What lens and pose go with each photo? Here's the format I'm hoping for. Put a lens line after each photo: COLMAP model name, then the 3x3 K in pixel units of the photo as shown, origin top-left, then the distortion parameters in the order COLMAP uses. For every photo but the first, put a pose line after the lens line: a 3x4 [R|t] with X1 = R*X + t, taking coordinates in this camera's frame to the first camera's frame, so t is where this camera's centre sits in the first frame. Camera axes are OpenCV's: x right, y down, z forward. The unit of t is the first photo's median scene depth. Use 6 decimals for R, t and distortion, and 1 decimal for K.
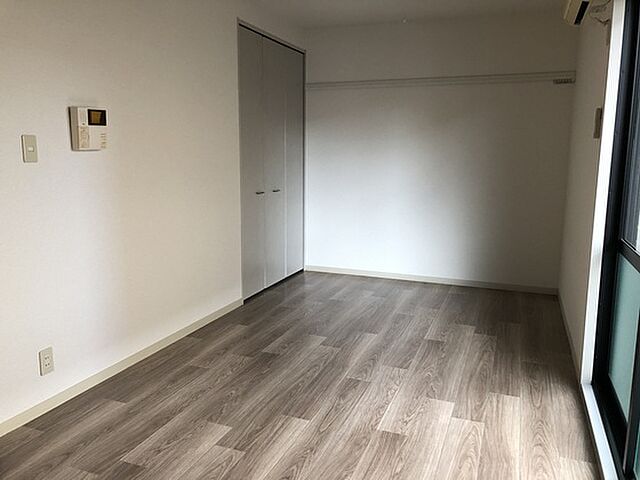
lens RADIAL K [[529.1, 0, 316.1], [0, 529.1, 237.5], [0, 0, 1]] dist [0.068904, -0.046059]
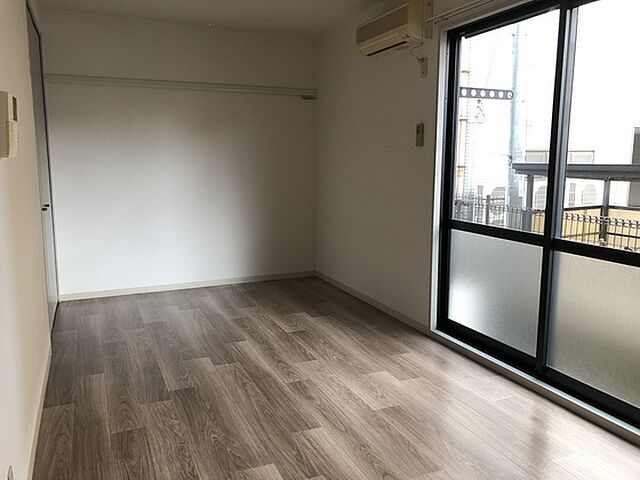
lens RADIAL K [[529.1, 0, 317.6], [0, 529.1, 234.7], [0, 0, 1]] dist [0.068904, -0.046059]
pose [[0.711463, -0.112771, 0.693616, -0.564955], [0.121241, 0.991937, 0.036913, -0.042510], [-0.692186, 0.057833, 0.719398, 0.226790]]
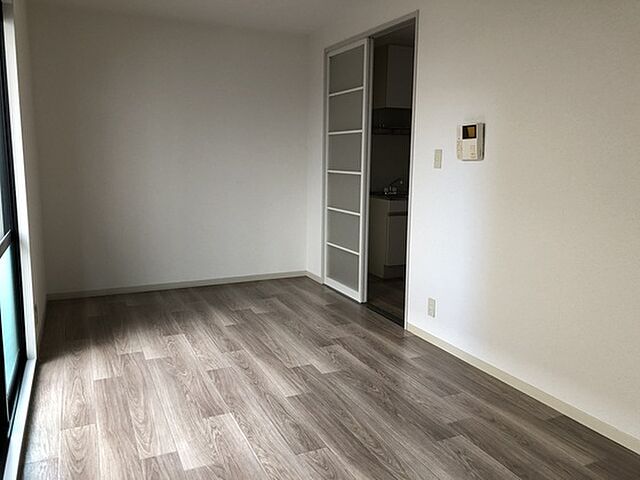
lens RADIAL K [[529.1, 0, 316.4], [0, 529.1, 239.8], [0, 0, 1]] dist [0.068904, -0.046059]
pose [[-0.700736, 0.099706, -0.706419, 0.596499], [-0.129374, 0.956009, 0.263267, -0.236257], [0.701592, 0.275873, -0.657011, 1.432573]]
